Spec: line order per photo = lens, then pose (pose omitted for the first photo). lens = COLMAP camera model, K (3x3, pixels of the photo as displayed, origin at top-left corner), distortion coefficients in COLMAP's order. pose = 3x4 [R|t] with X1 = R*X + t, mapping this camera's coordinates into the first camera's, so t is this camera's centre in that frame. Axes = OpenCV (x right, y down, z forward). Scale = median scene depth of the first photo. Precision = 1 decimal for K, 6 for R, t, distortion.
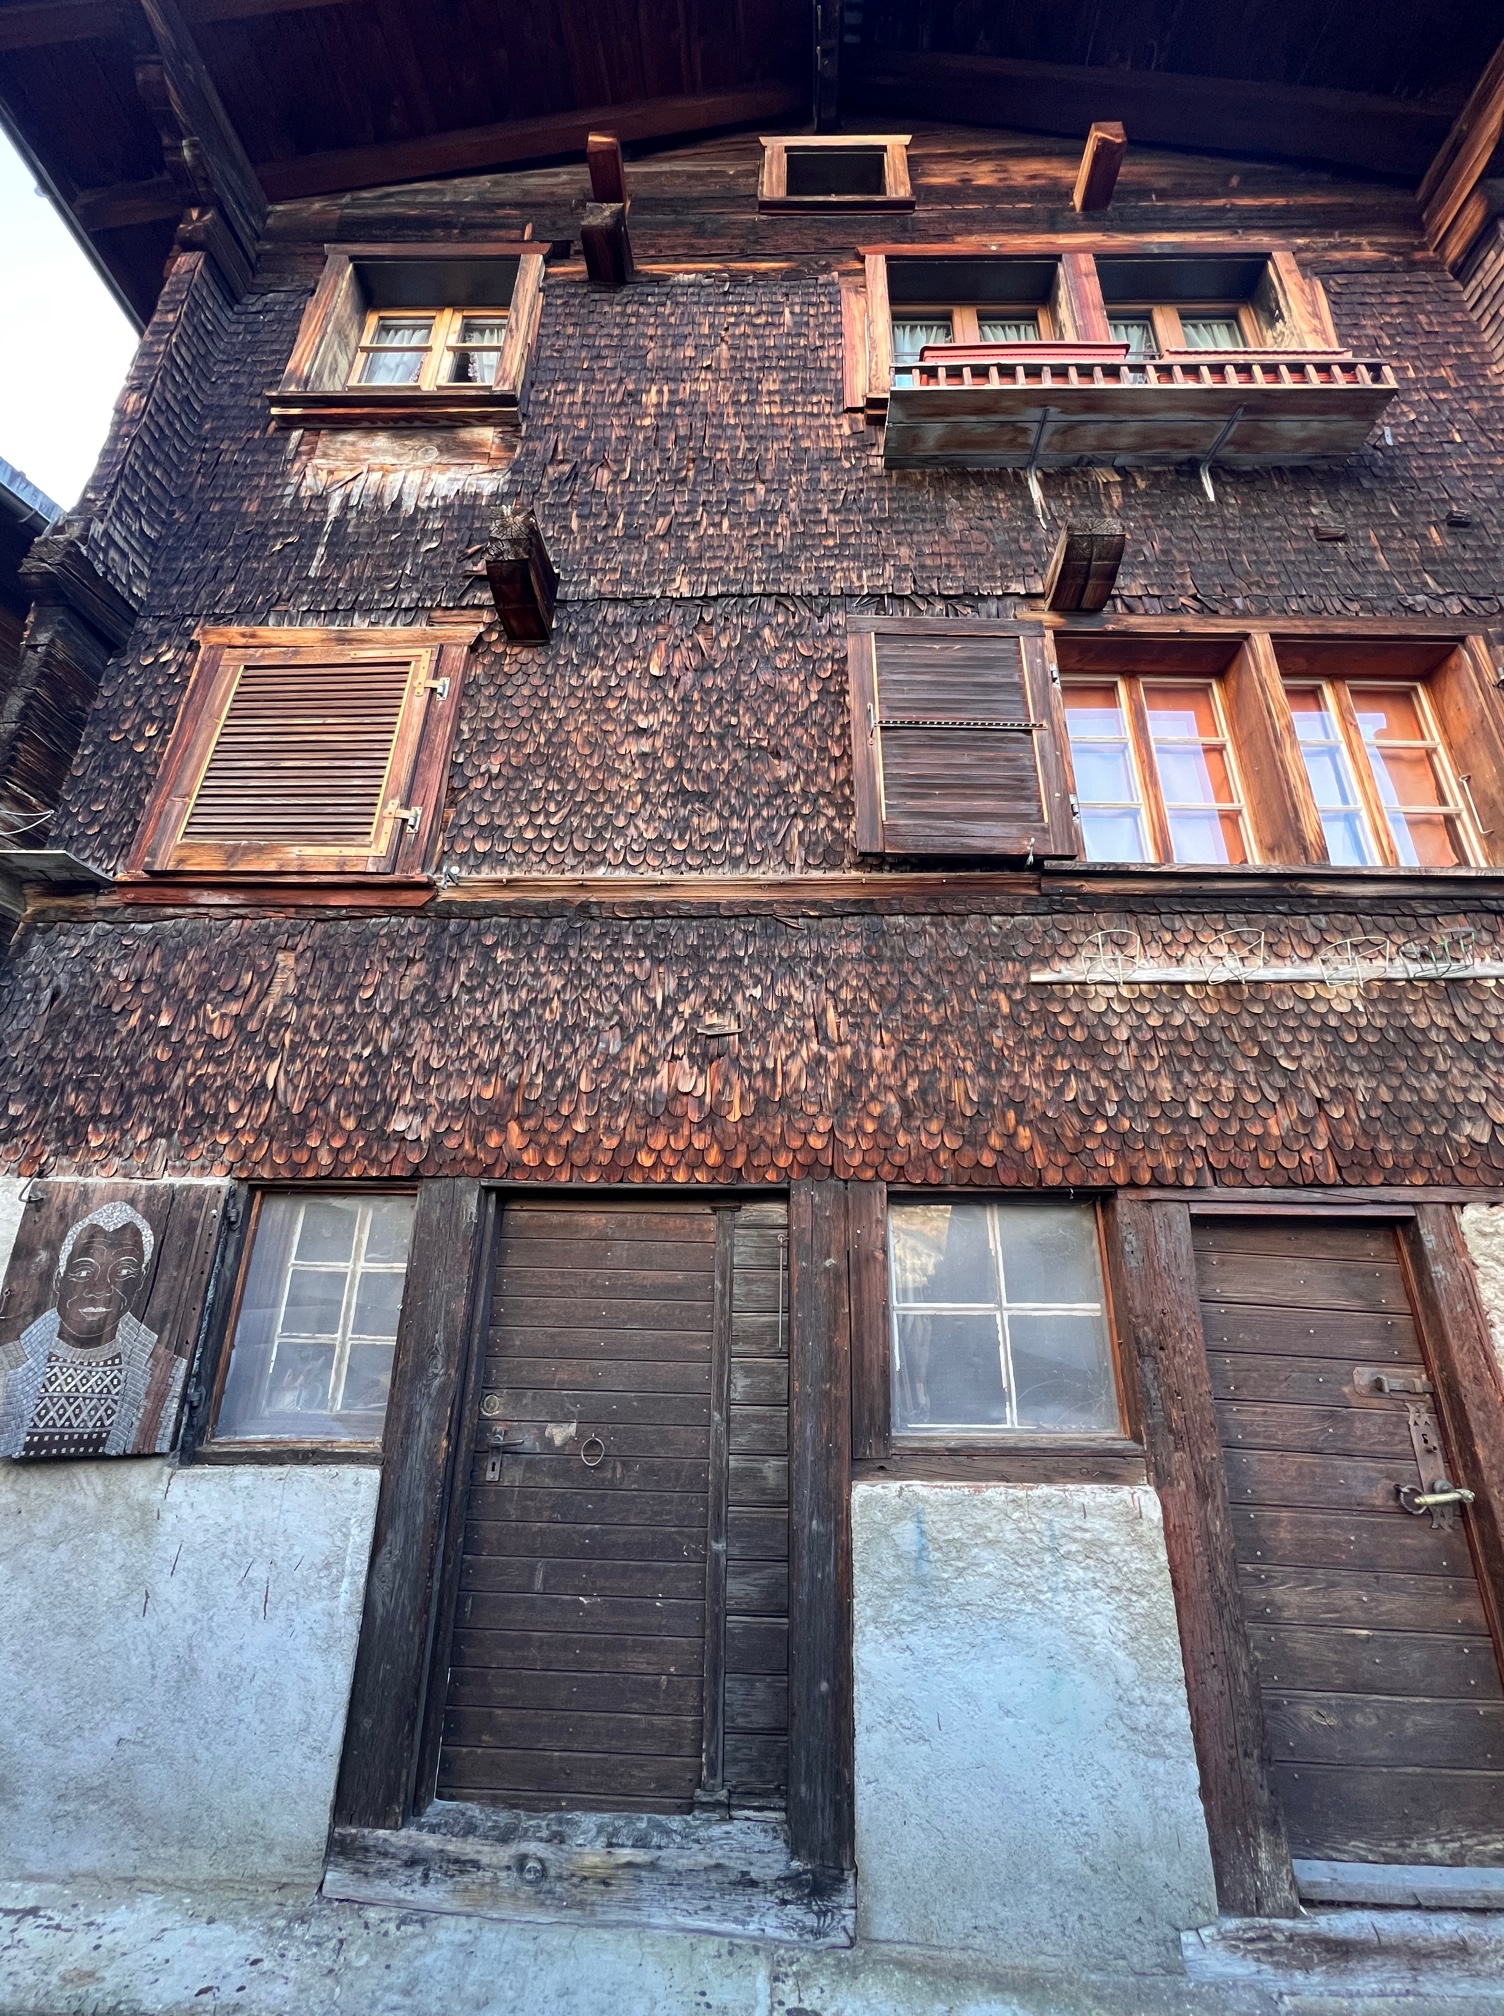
lens RADIAL K [[792.9, 0, 752.0], [0, 792.9, 1008.0], [0, 0, 1]] dist [0.000918, -0.000150]
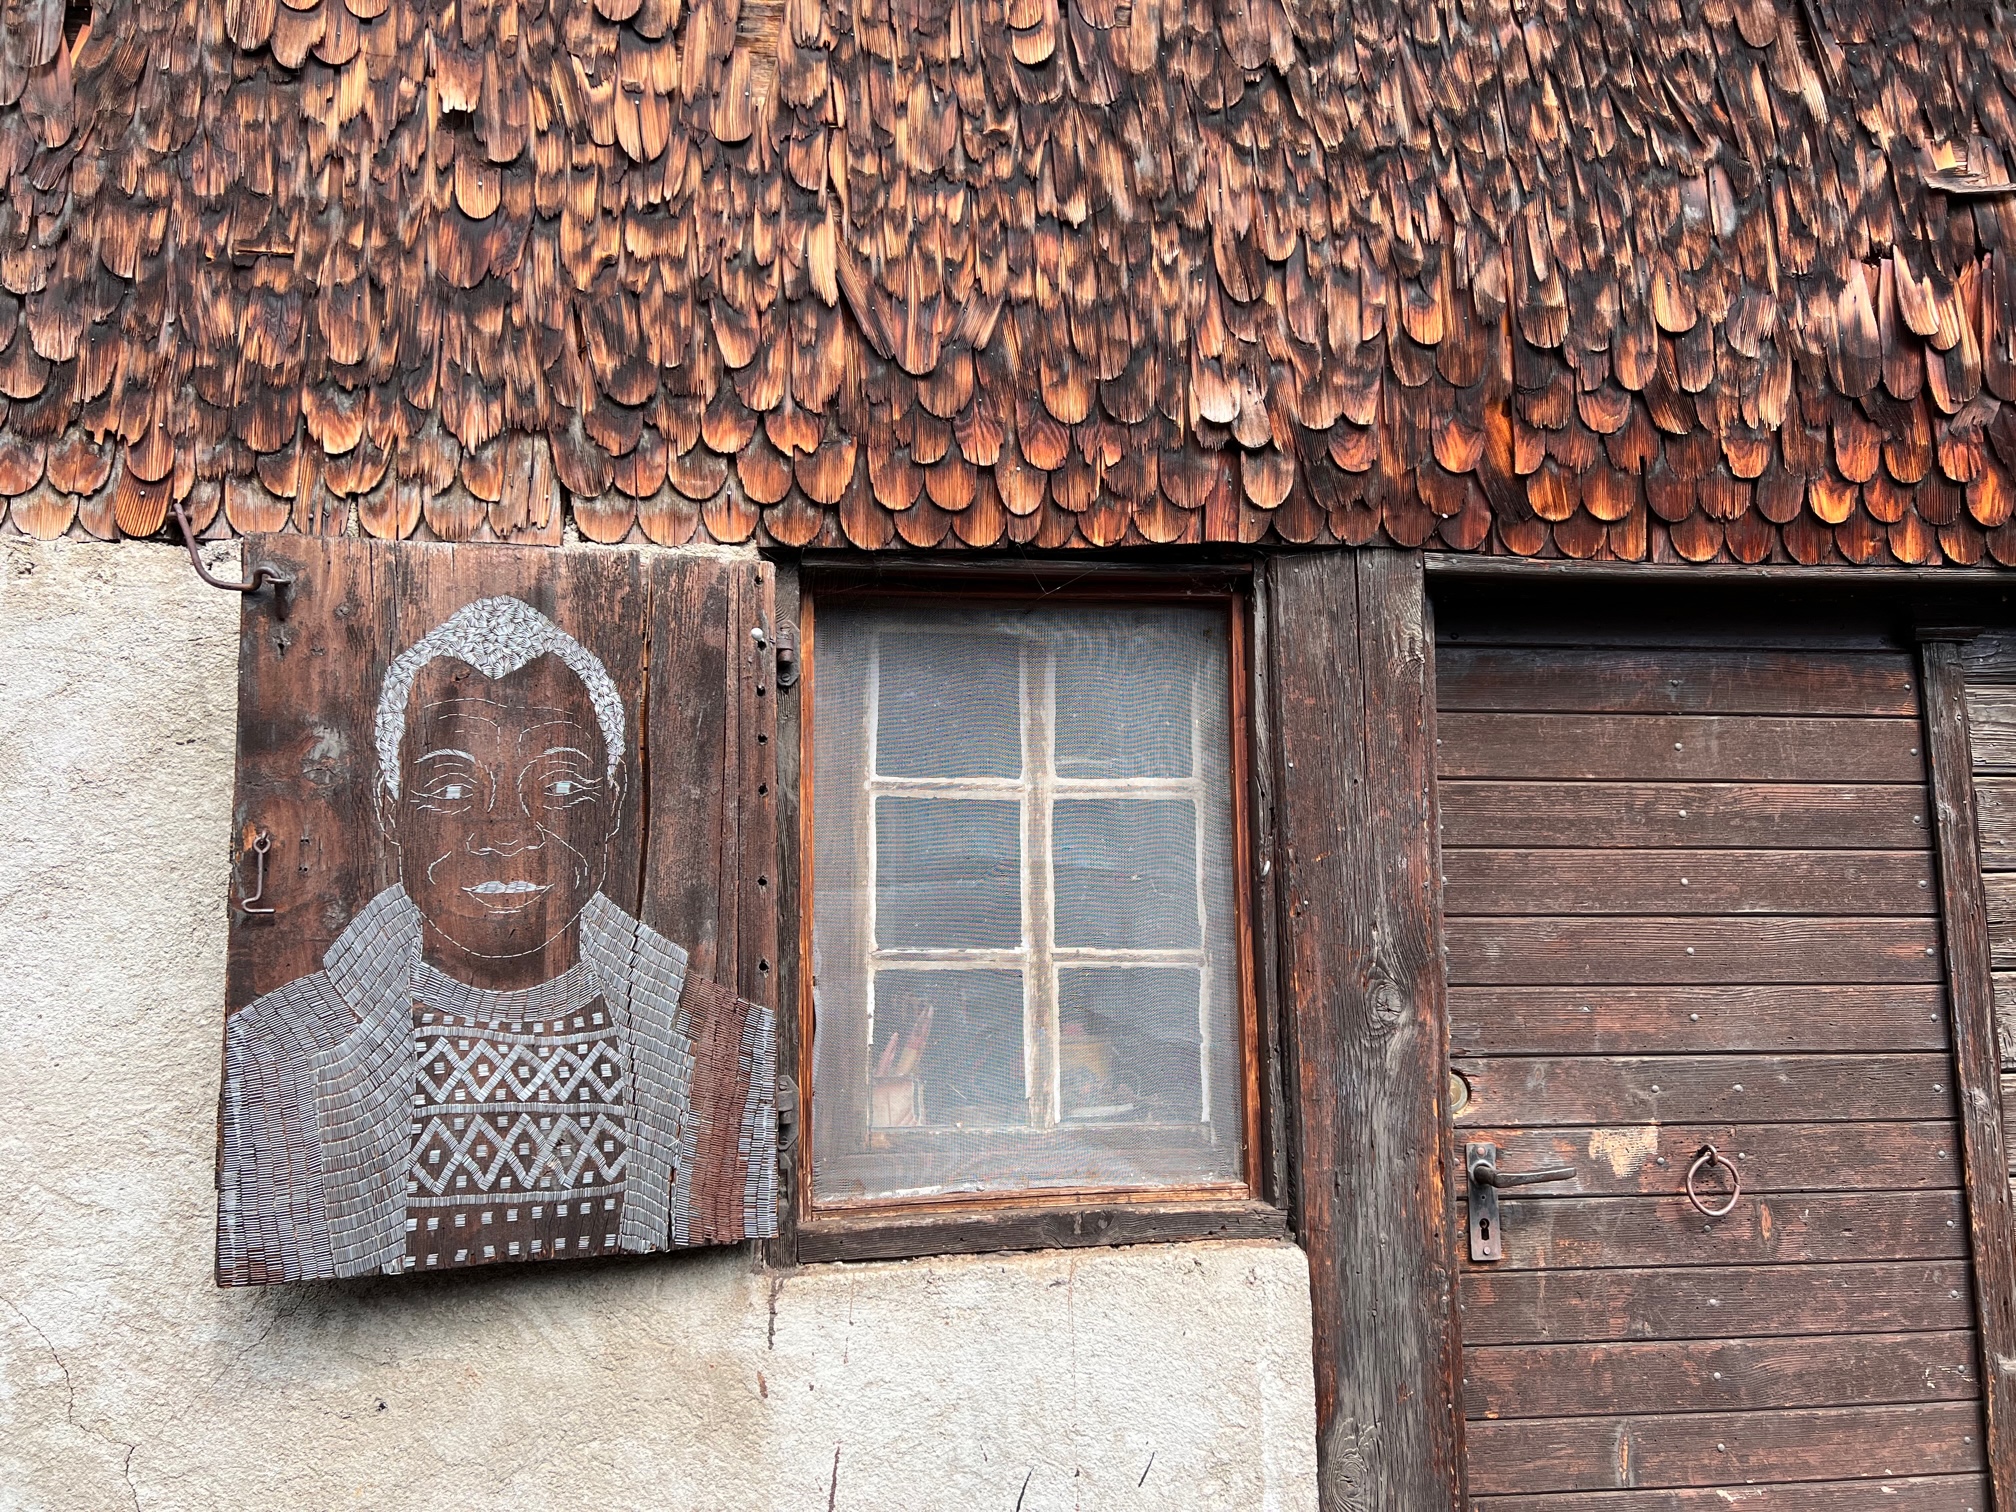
lens RADIAL K [[1480.0, 0, 1008.0], [0, 1480.0, 756.0], [0, 0, 1]] dist [0.043808, -0.040987]
pose [[0.990403, -0.010001, 0.137845, -0.633181], [-0.019976, 0.976546, 0.214378, 0.158642], [-0.136756, -0.215074, 0.966975, 0.304042]]
